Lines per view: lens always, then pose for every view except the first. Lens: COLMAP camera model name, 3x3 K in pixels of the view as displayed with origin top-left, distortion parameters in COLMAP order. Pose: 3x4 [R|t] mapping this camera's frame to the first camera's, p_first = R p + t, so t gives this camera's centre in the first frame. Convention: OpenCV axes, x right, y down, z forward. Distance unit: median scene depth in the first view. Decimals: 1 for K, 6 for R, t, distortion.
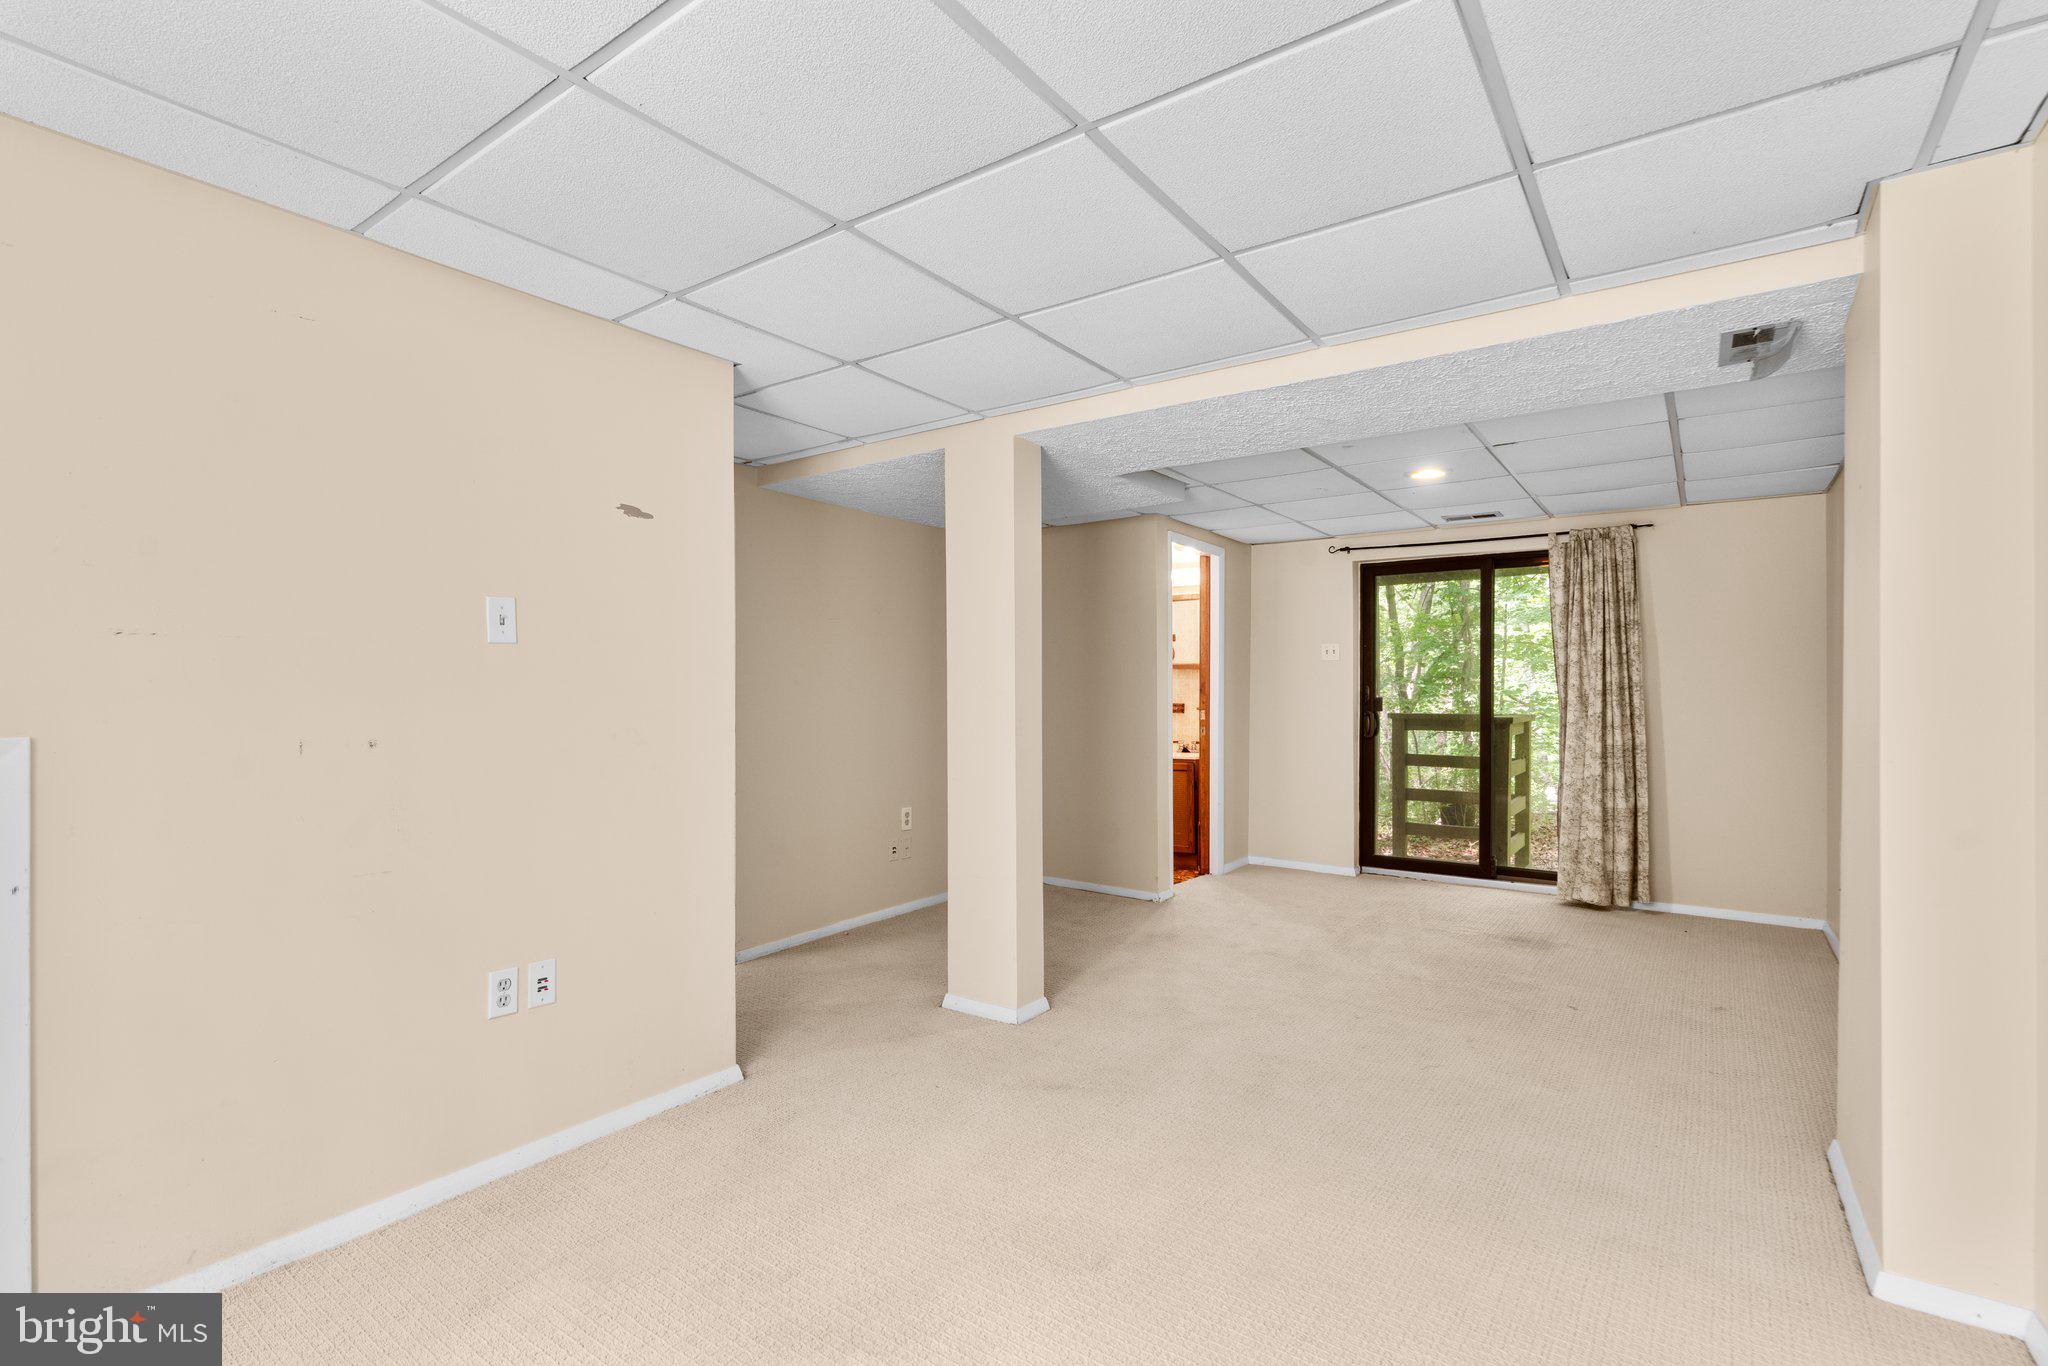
lens RADIAL K [[927.0, 0, 1028.5], [0, 927.0, 690.0], [0, 0, 1]] dist [-0.011088, 0.003841]
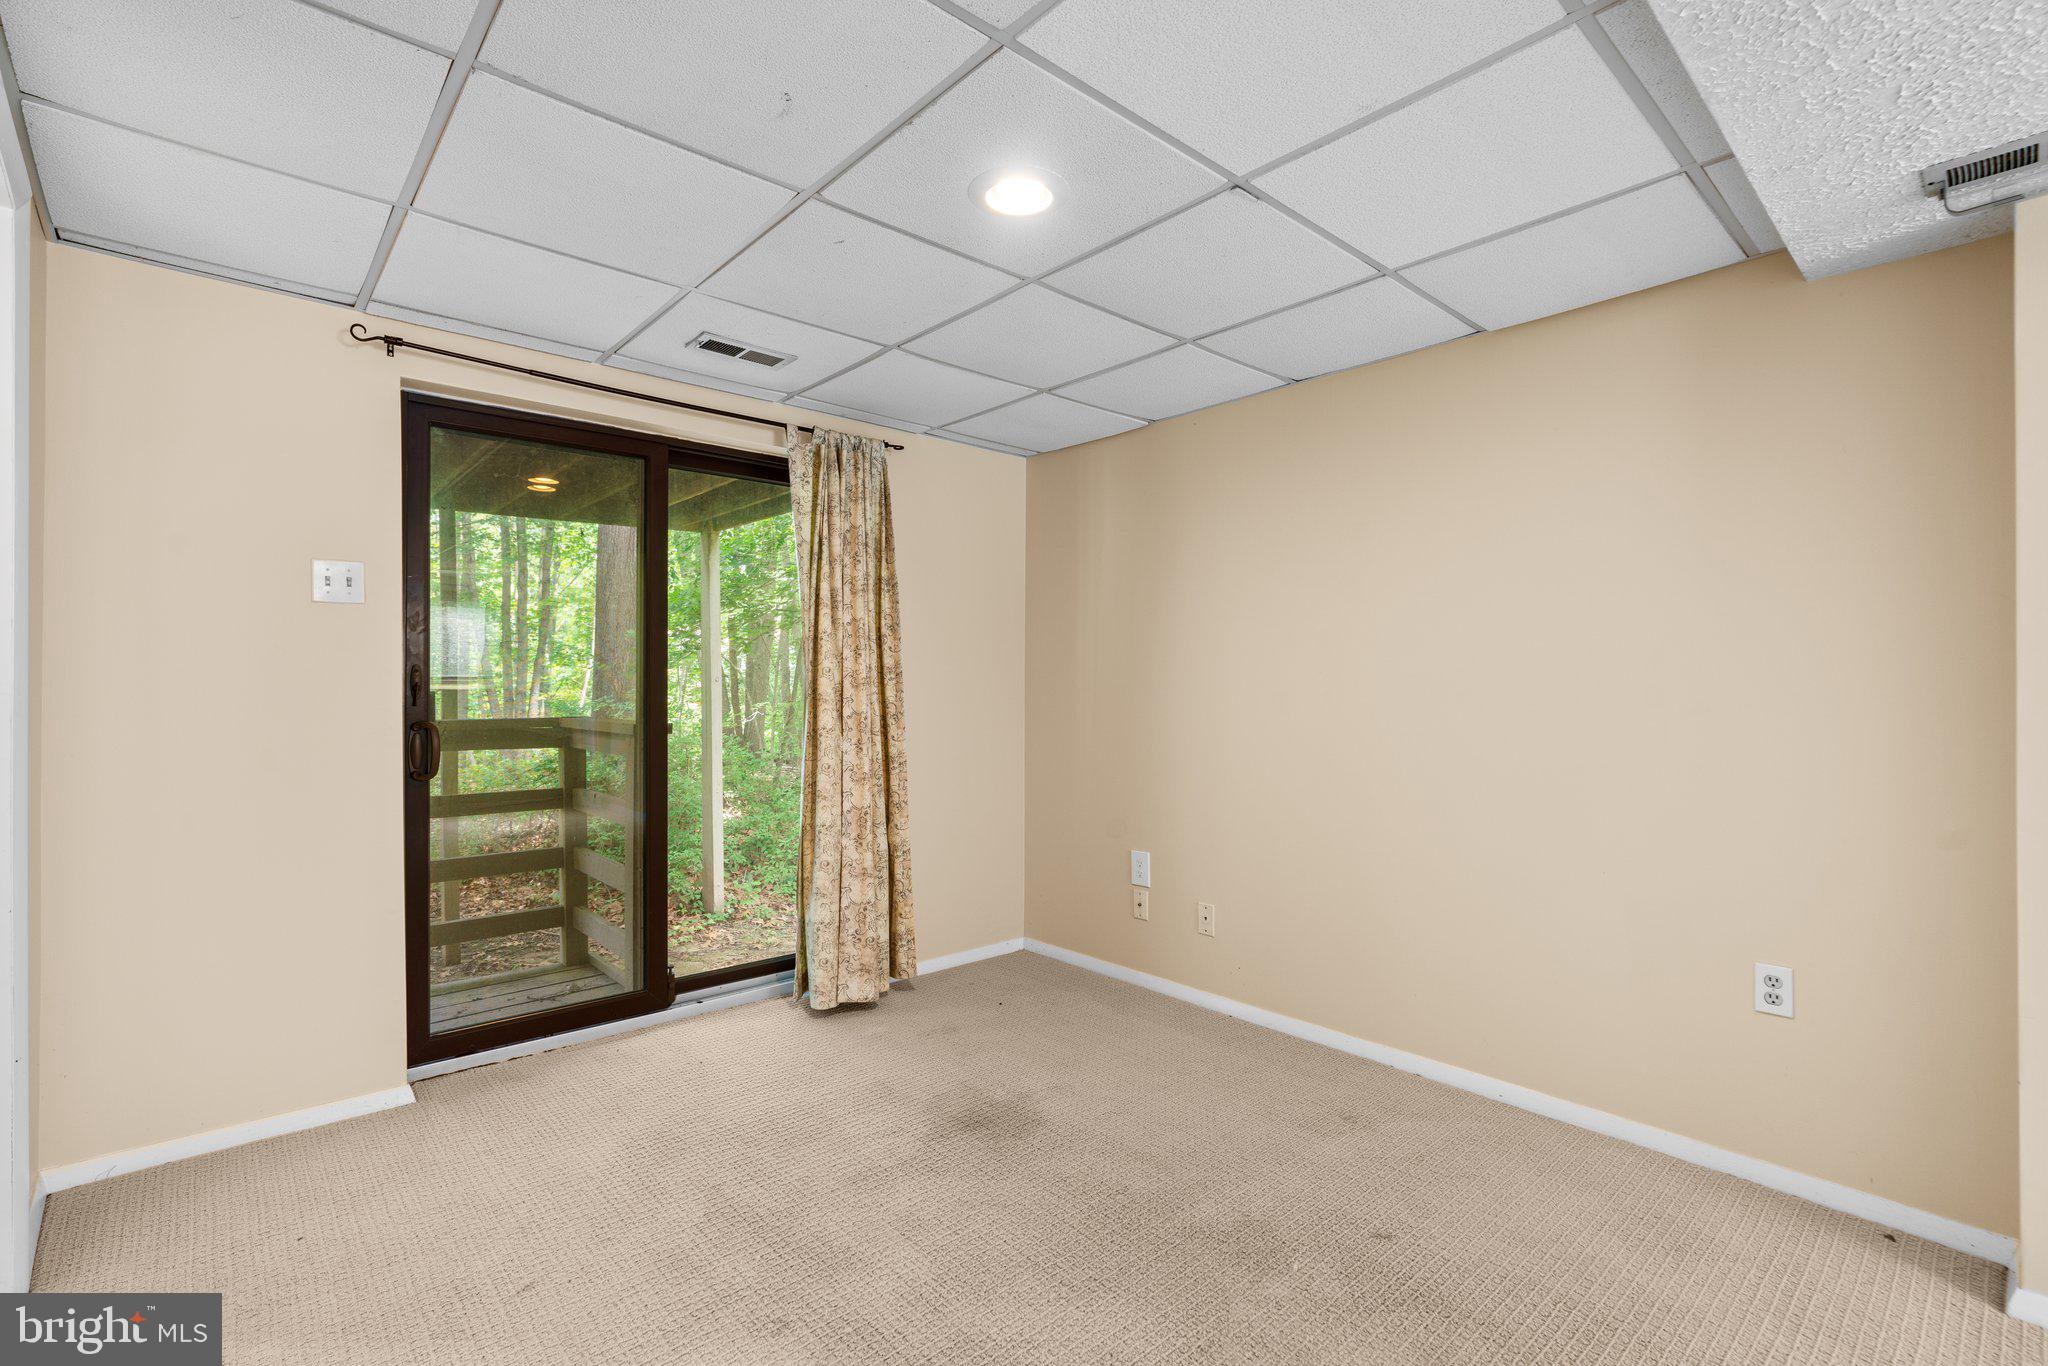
lens RADIAL K [[927.0, 0, 1012.3], [0, 927.0, 684.6], [0, 0, 1]] dist [-0.011088, 0.003841]
pose [[0.222952, -0.003203, 0.974824, -0.008621], [-0.005412, 0.999975, 0.004524, 0.001324], [-0.974814, -0.006284, 0.222929, 0.689073]]
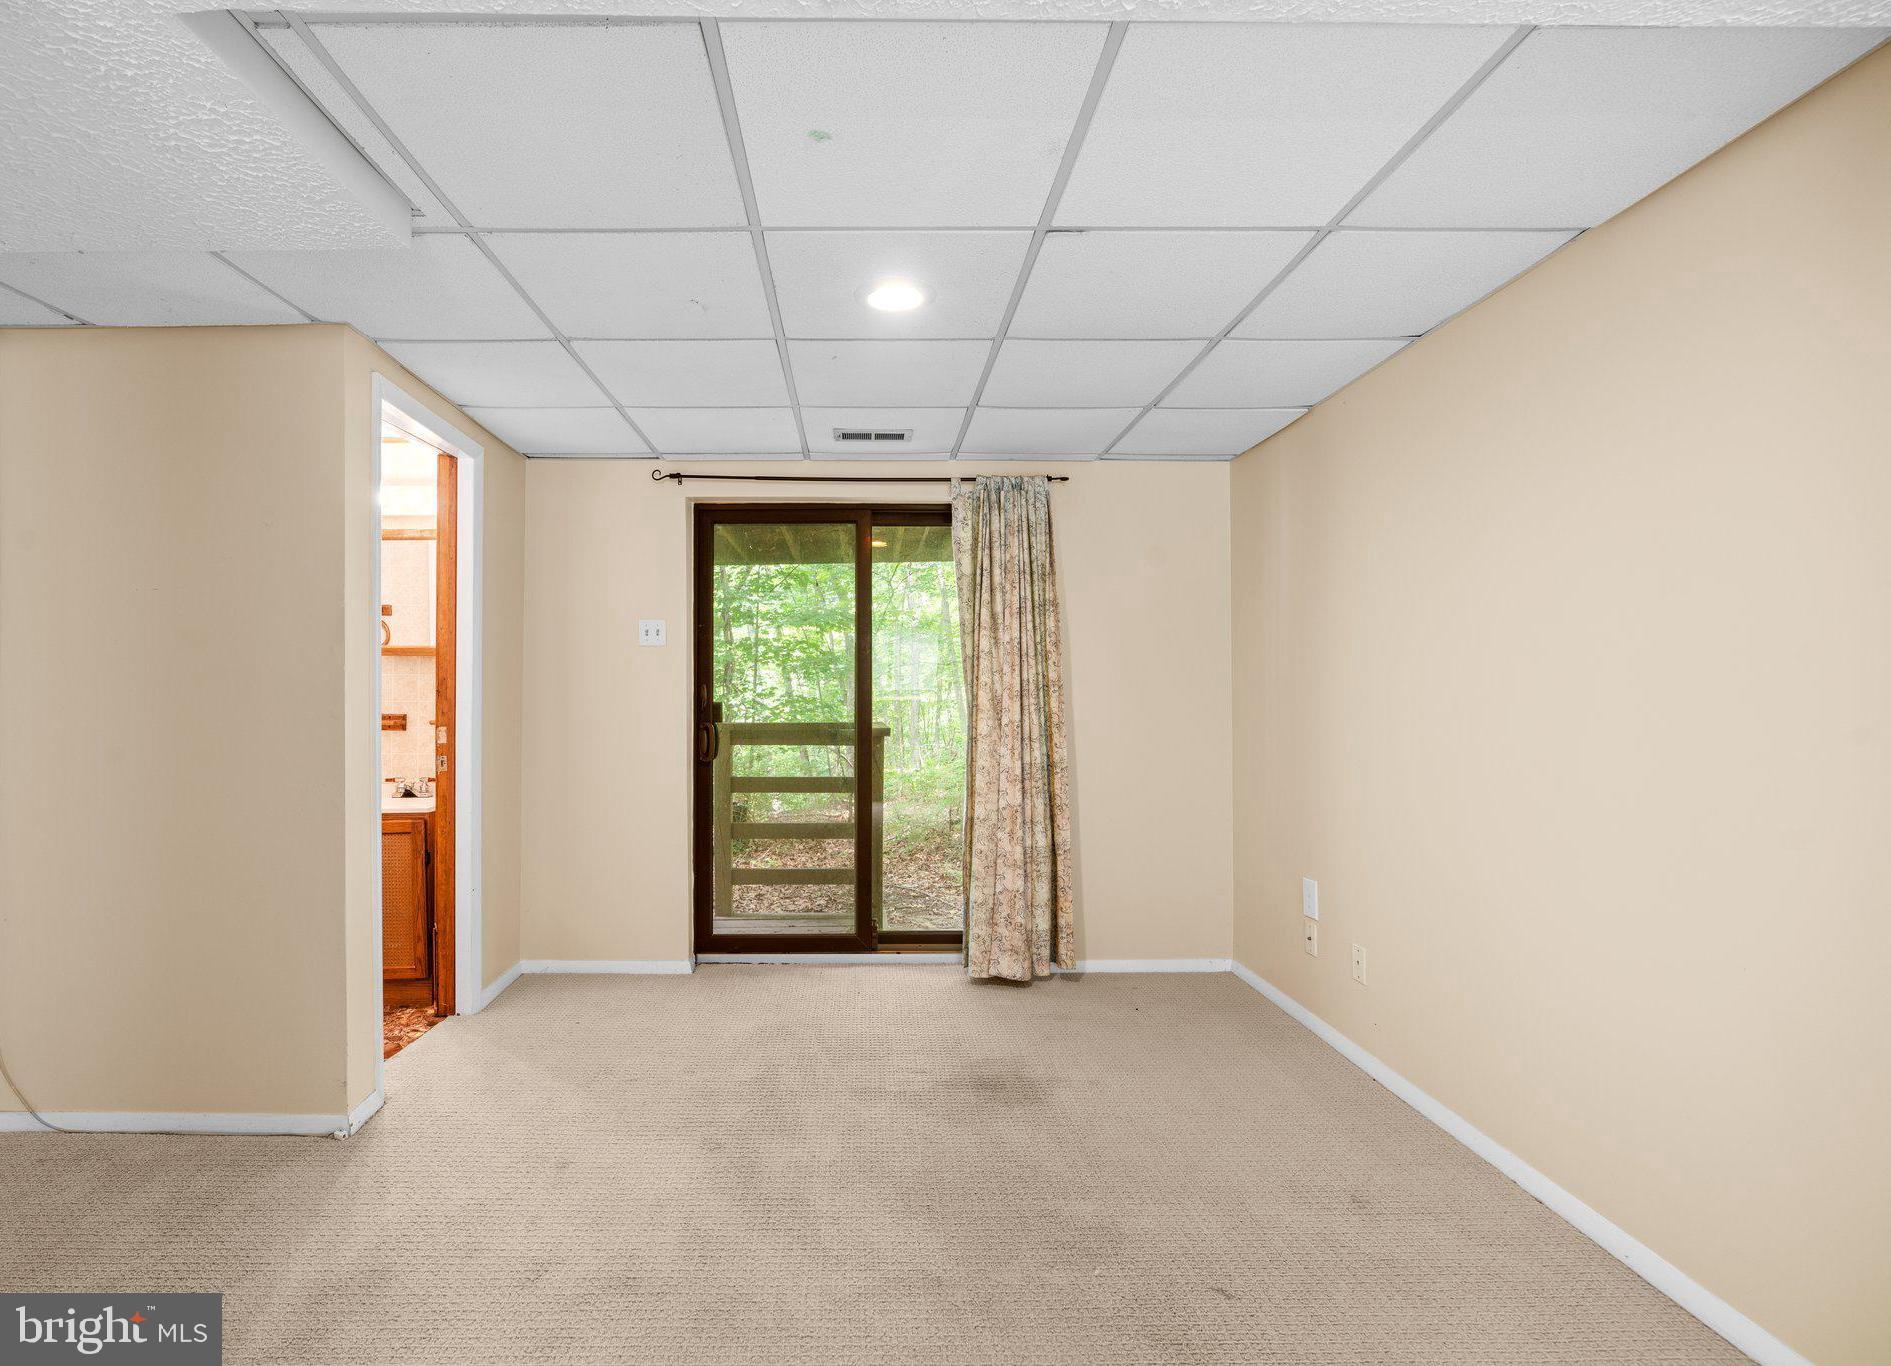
lens RADIAL K [[918.4, 0, 859.7], [0, 918.4, 679.1], [0, 0, 1]] dist [-0.003527, 0.001628]
pose [[0.809108, 0.005384, 0.587636, 0.070800], [0.001456, 0.999937, -0.011165, -0.000922], [-0.587659, 0.009889, 0.809049, 0.435662]]
